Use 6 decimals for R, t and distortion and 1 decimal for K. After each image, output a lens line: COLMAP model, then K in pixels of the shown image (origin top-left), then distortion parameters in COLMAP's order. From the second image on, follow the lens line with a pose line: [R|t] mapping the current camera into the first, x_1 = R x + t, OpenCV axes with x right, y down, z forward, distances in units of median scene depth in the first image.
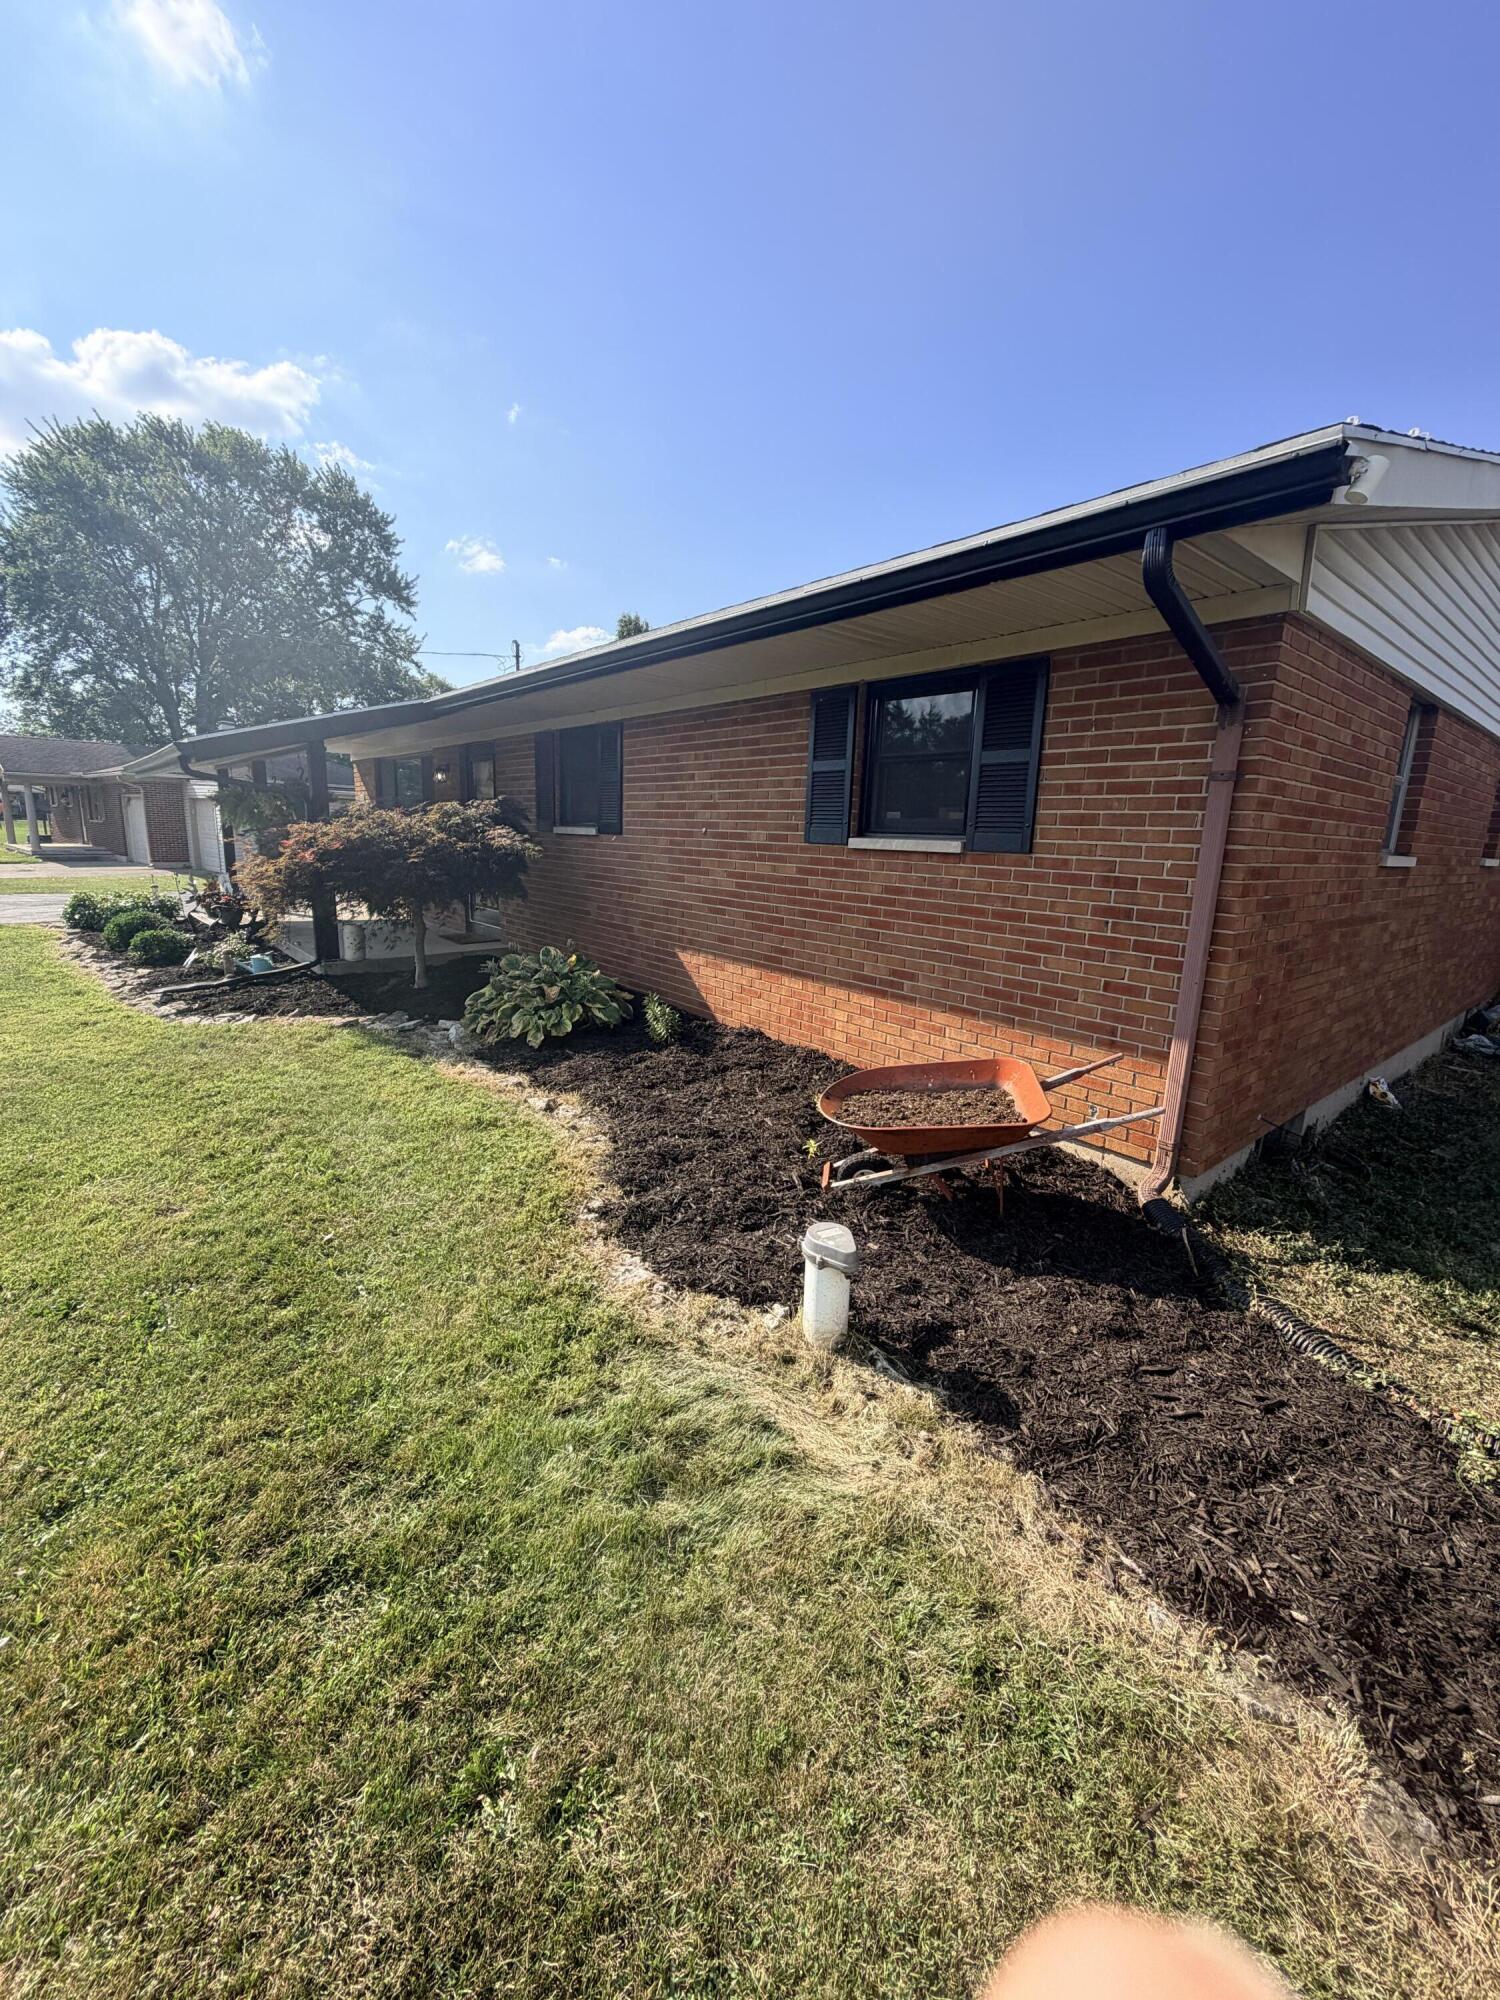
lens RADIAL K [[797.4, 0, 751.8], [0, 797.4, 992.4], [0, 0, 1]] dist [-0.000246, -0.000334]
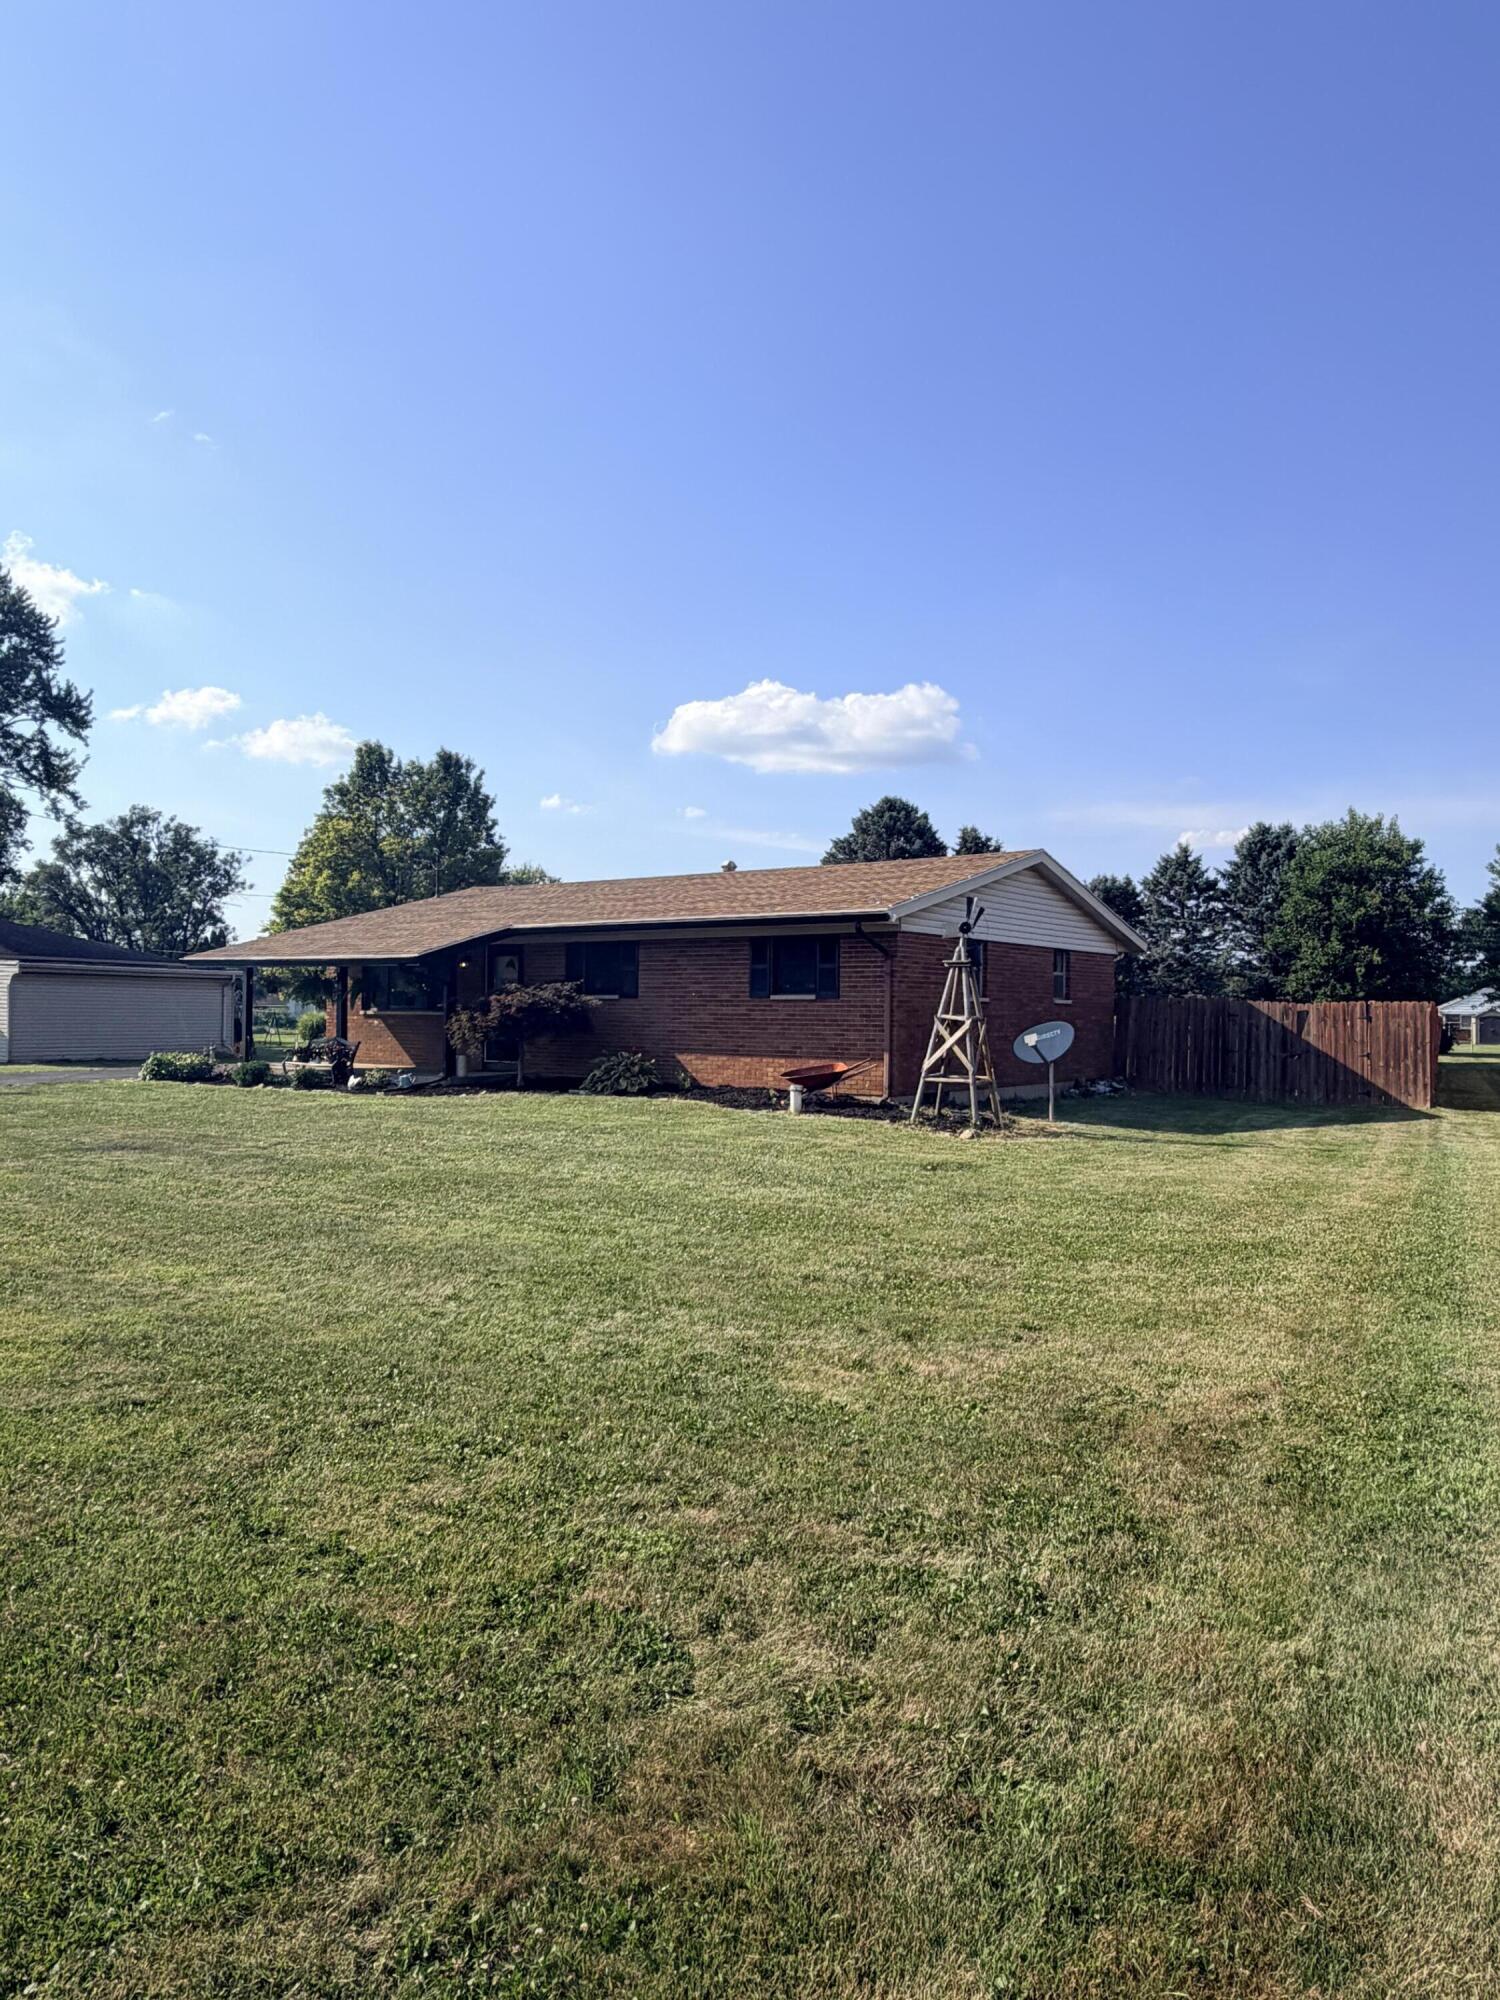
lens RADIAL K [[1350.2, 0, 756.1], [0, 1350.2, 1011.0], [0, 0, 1]] dist [-0.016368, -0.000398]
pose [[0.971800, -0.026955, 0.234262, -0.556232], [0.071181, 0.980636, -0.182445, 0.378897], [-0.224808, 0.193975, 0.954901, -1.836317]]
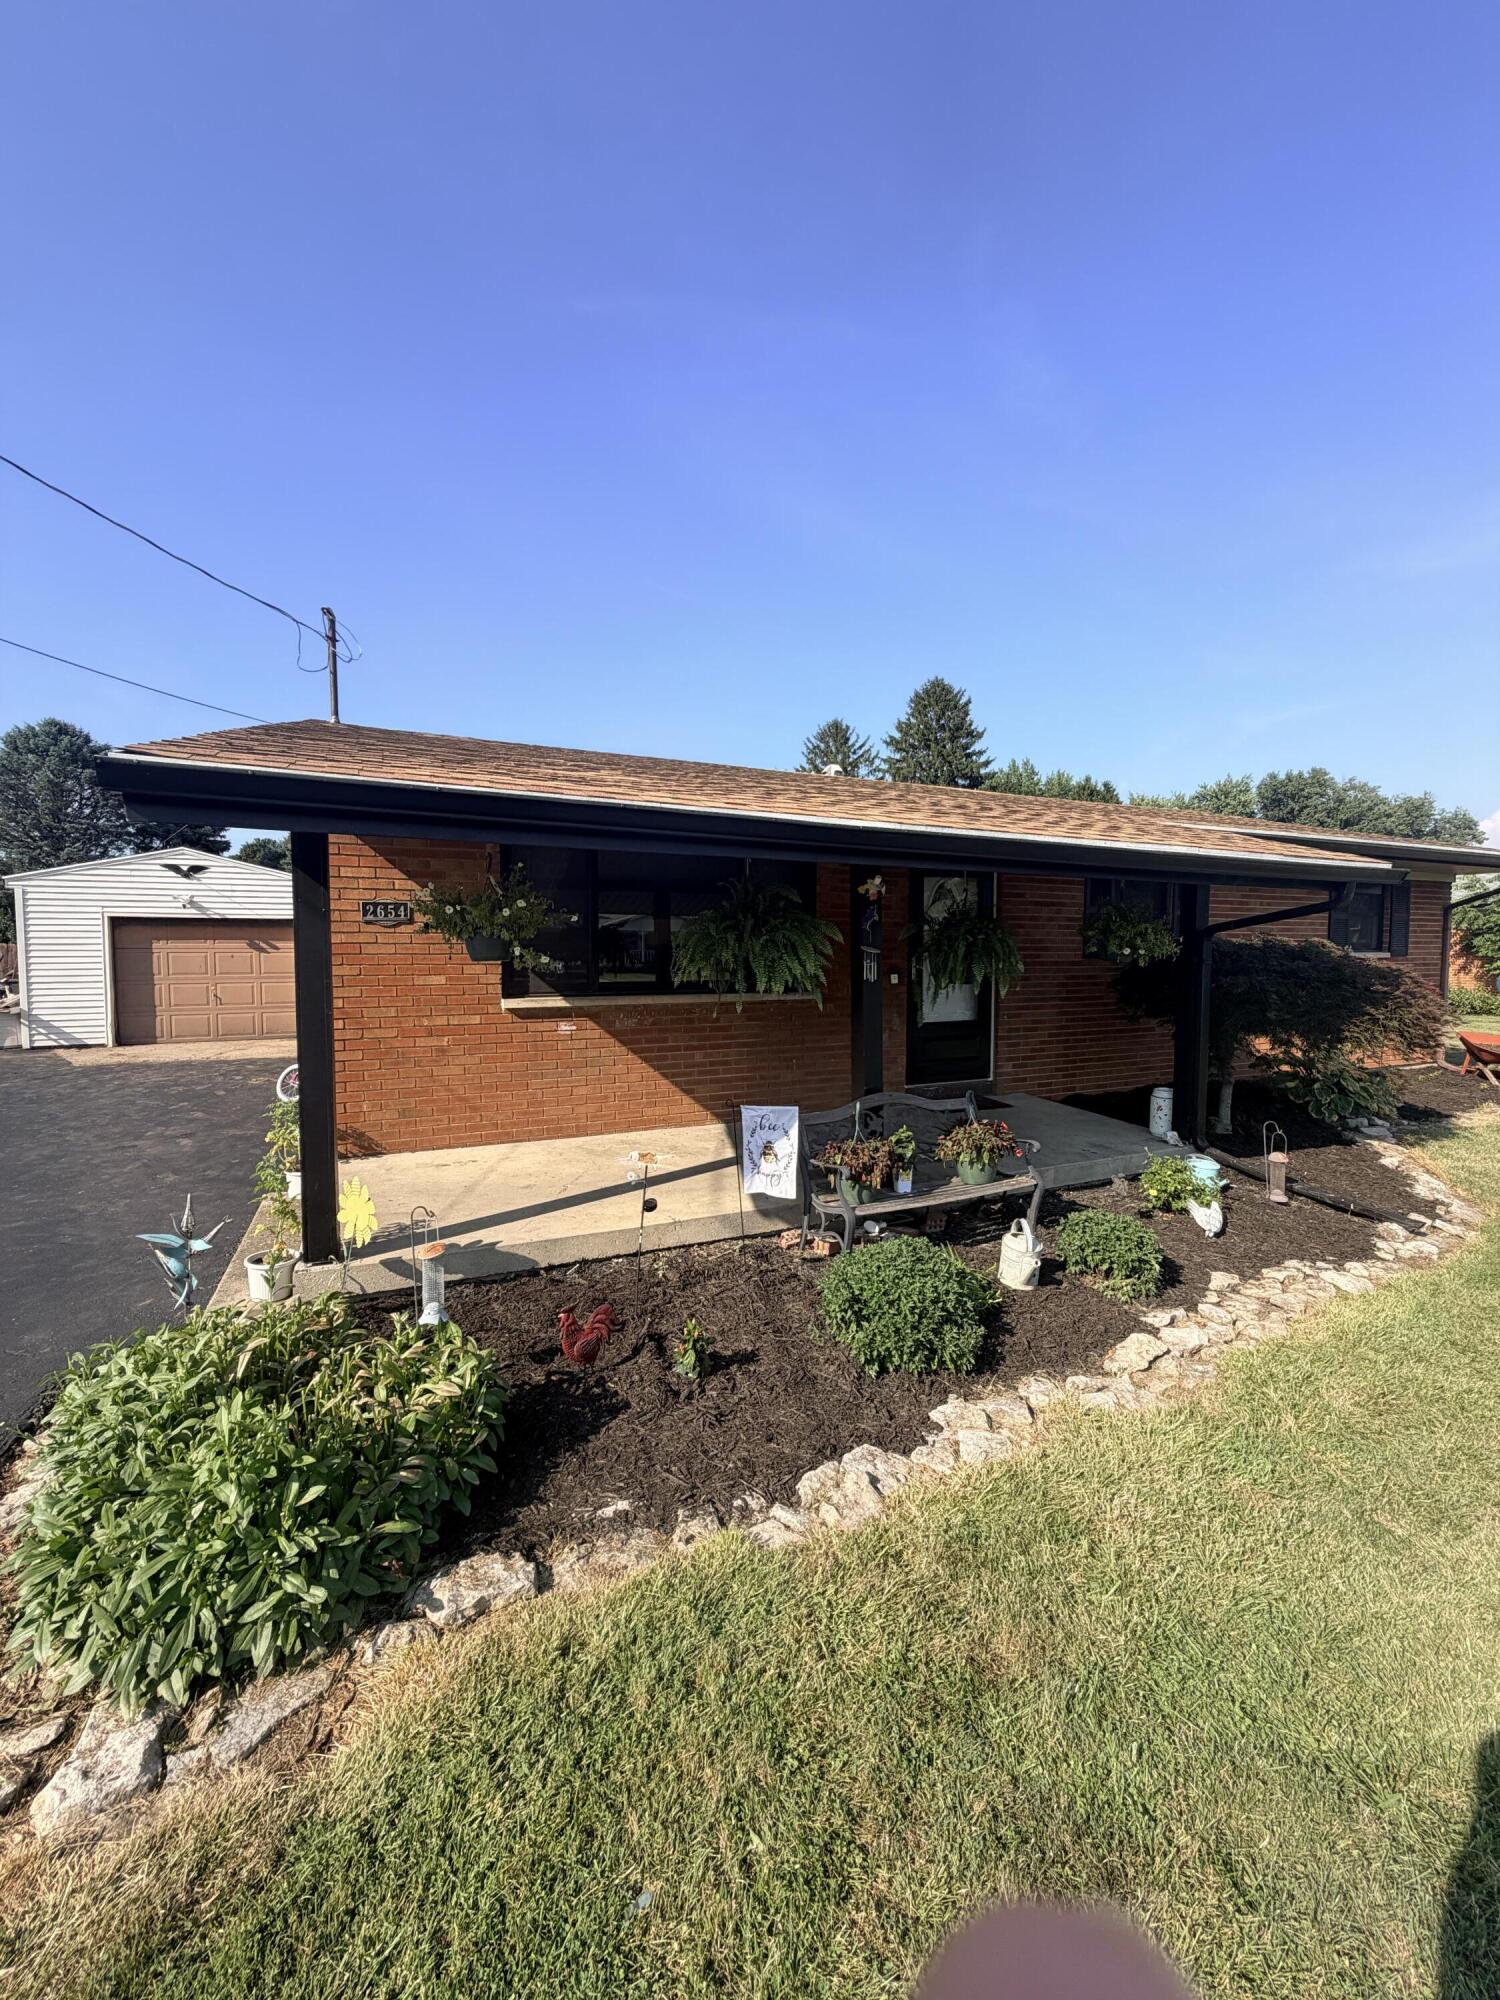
lens RADIAL K [[797.4, 0, 751.8], [0, 797.4, 992.4], [0, 0, 1]] dist [-0.000246, -0.000334]
pose [[0.281197, -0.094098, 0.955026, -1.337300], [0.195013, 0.980019, 0.039142, -0.284264], [-0.939627, 0.175236, 0.293929, 1.119893]]
